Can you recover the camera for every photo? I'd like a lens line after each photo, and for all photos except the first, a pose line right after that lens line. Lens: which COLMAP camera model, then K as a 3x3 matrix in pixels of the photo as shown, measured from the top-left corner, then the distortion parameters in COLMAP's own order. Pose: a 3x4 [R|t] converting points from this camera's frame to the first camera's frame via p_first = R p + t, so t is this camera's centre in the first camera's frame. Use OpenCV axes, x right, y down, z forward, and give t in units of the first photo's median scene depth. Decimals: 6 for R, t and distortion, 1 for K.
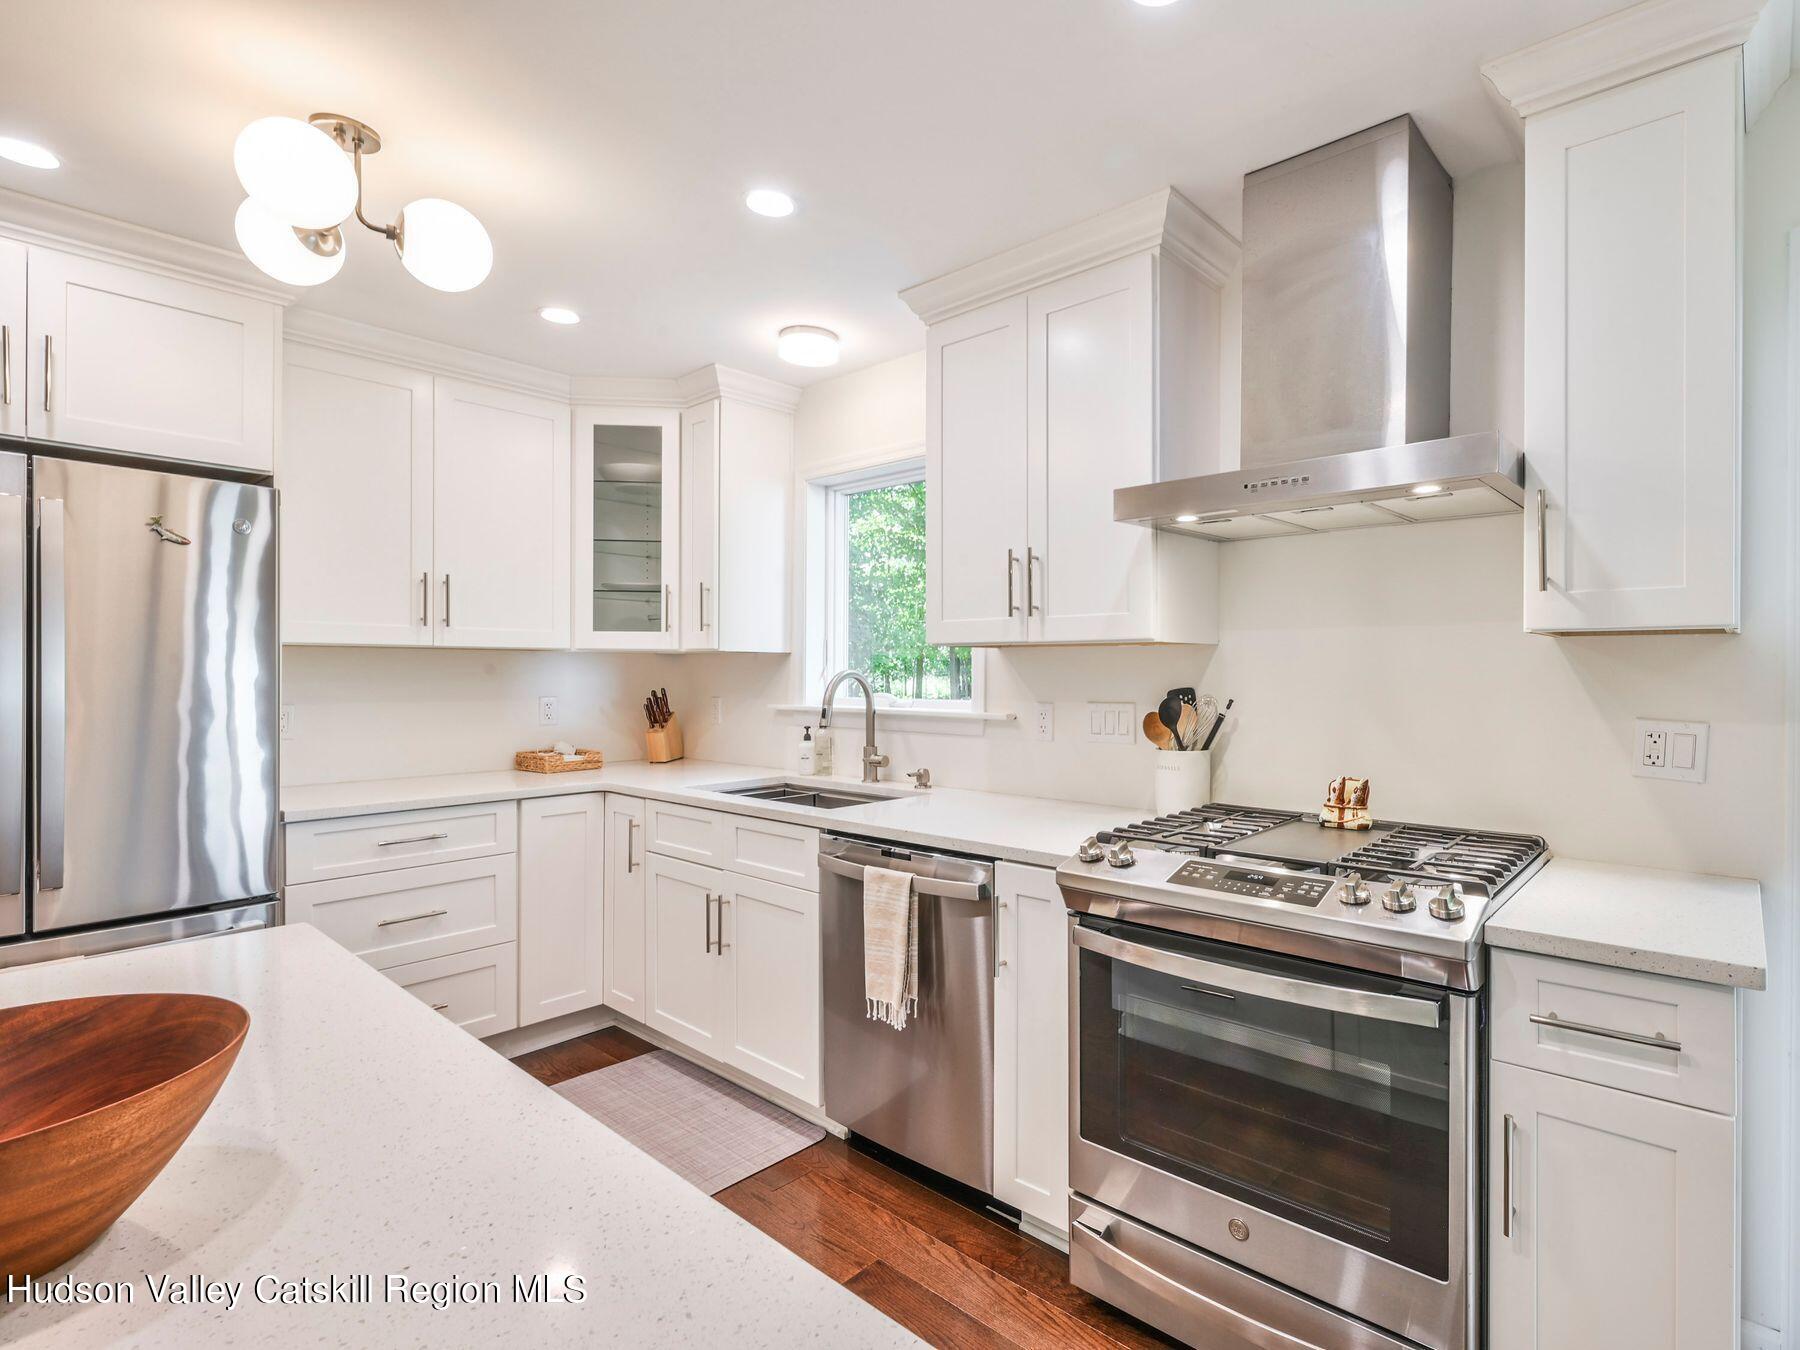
lens RADIAL K [[893.2, 0, 1010.8], [0, 893.2, 676.1], [0, 0, 1]] dist [0.000032, 0.000653]
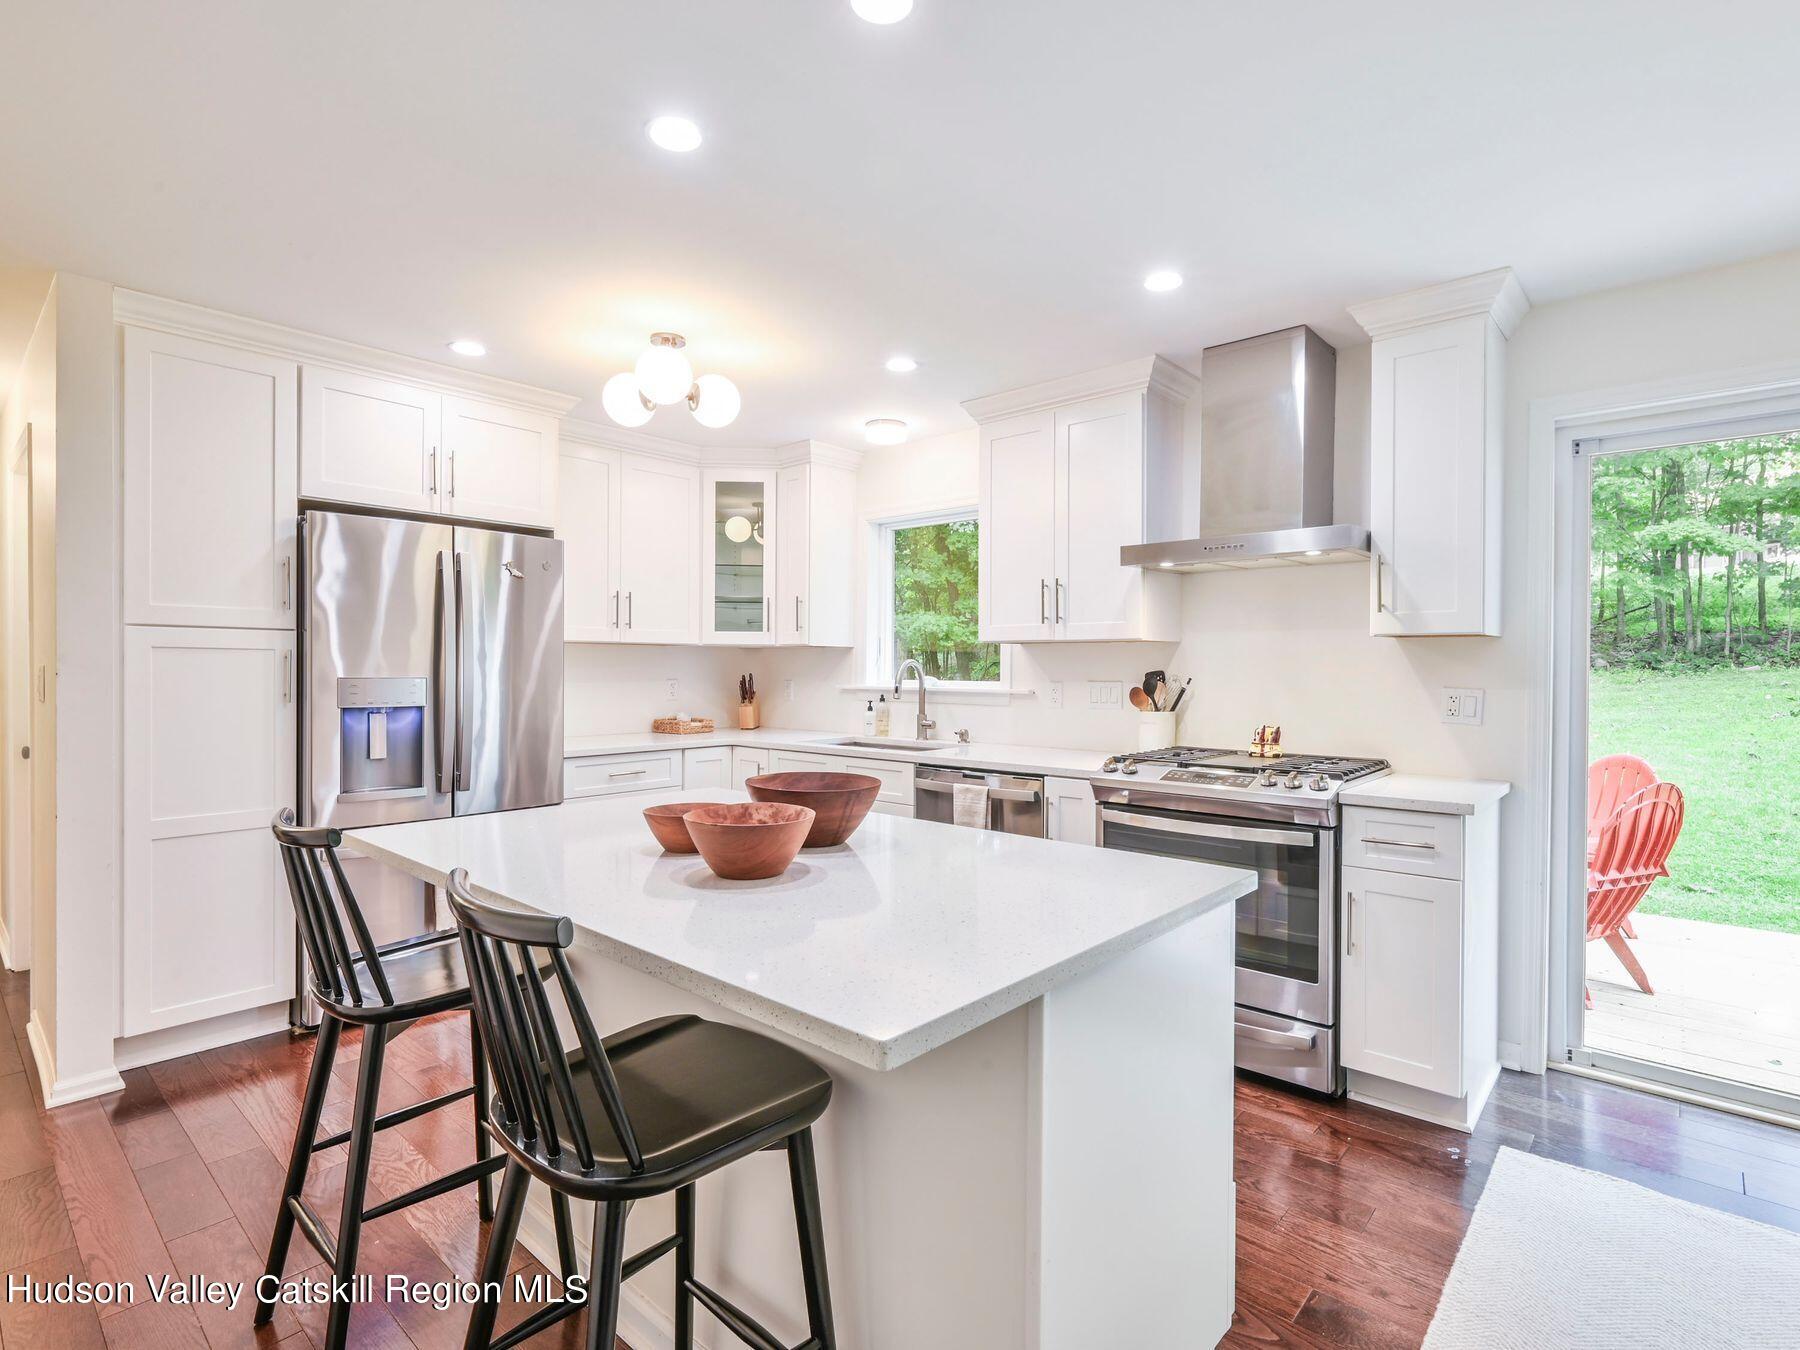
lens RADIAL K [[897.5, 0, 900.0], [0, 897.5, 675.0], [0, 0, 1]] dist [0.002577, 0.002027]
pose [[0.999386, 0.002407, -0.034960, -0.194250], [-0.002242, 0.999986, 0.004749, 0.014717], [0.034971, -0.004668, 0.999377, -0.548031]]
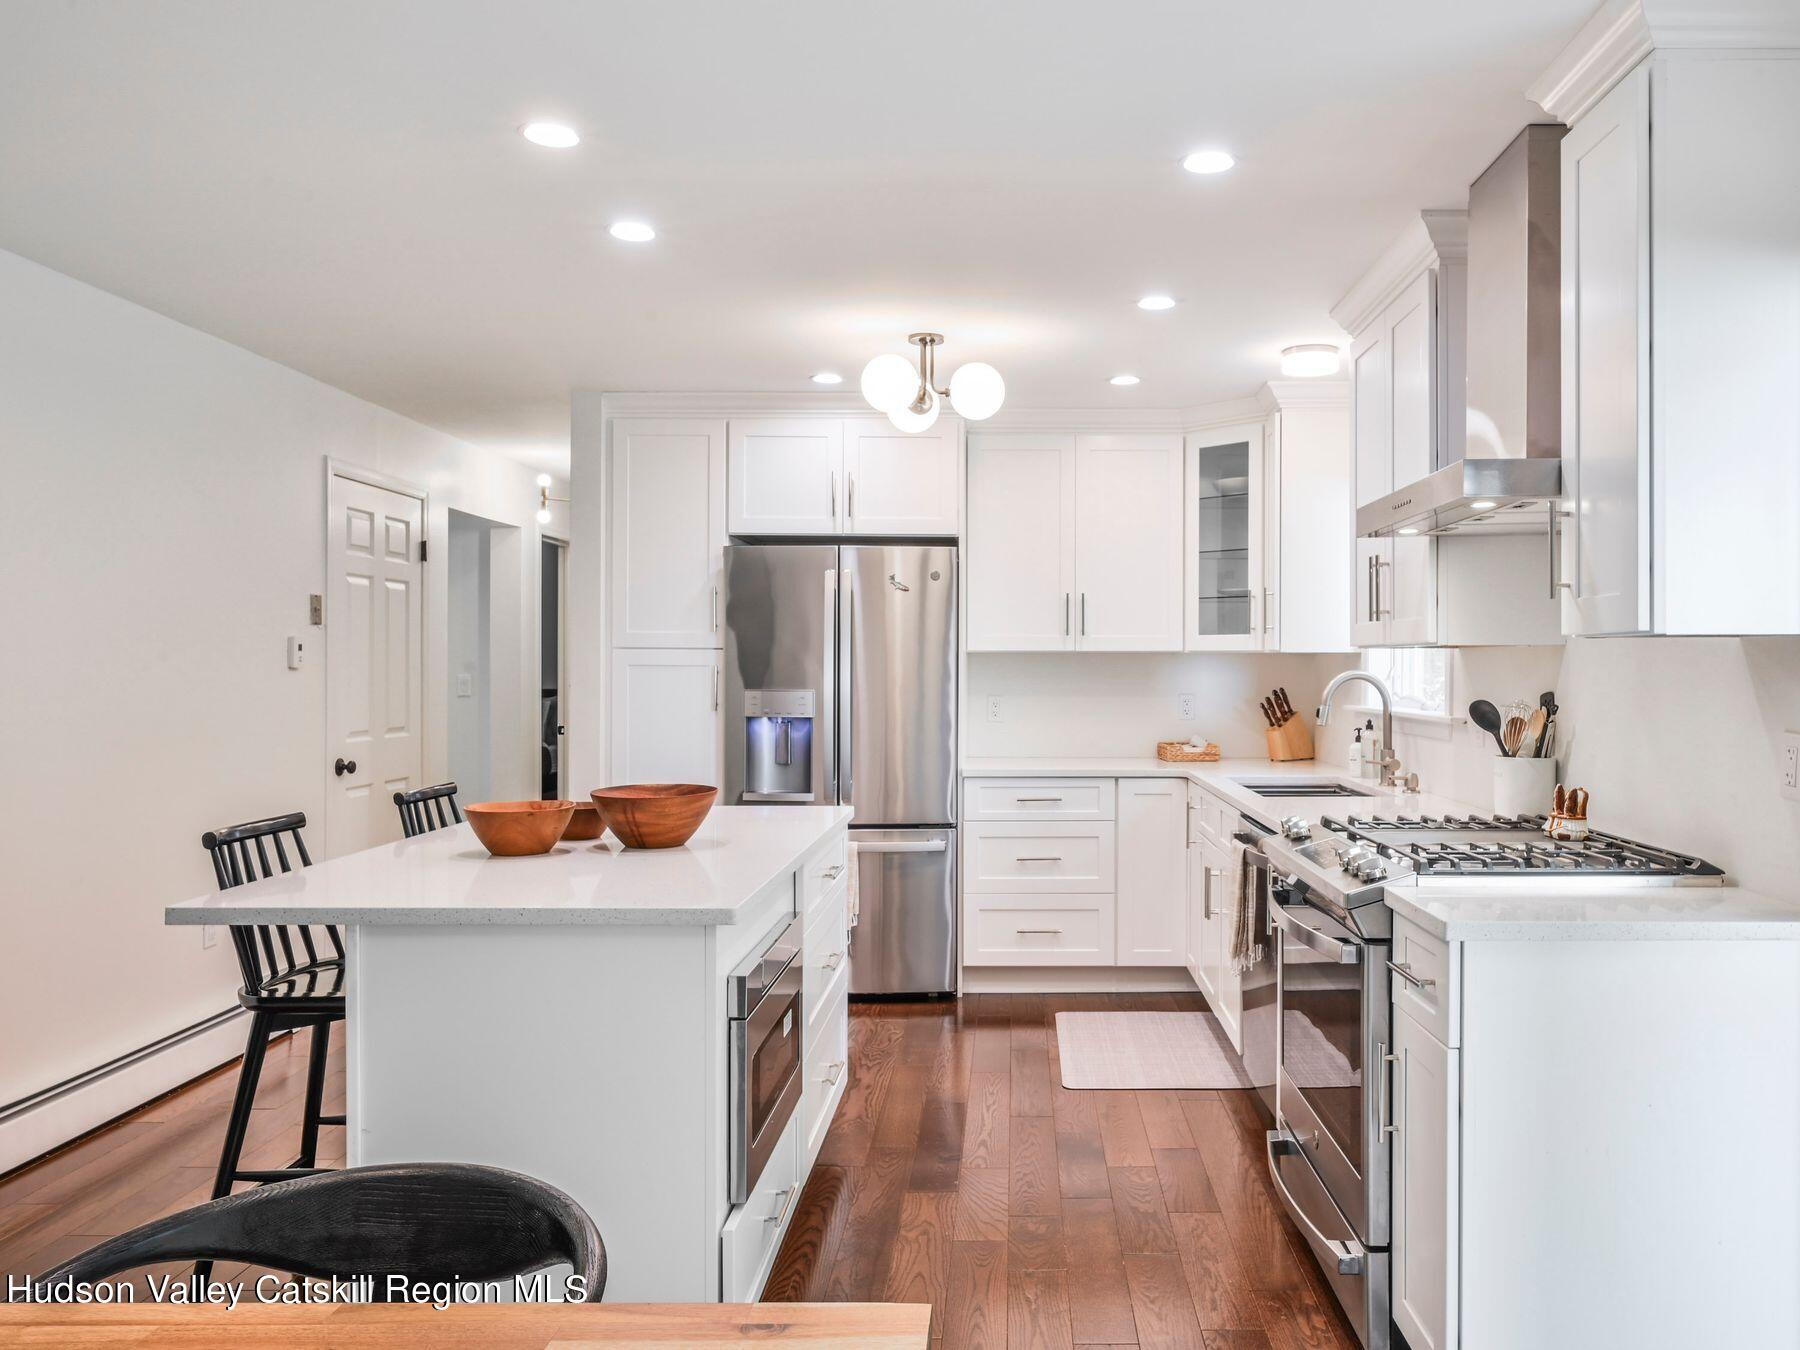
lens RADIAL K [[1302.2, 0, 1022.6], [0, 1302.2, 671.2], [0, 0, 1]] dist [-0.000662, -0.000700]
pose [[0.640259, 0.001555, -0.768158, 0.924771], [-0.003345, 0.999994, -0.000764, -0.005399], [0.768152, 0.003058, 0.640260, -0.292975]]
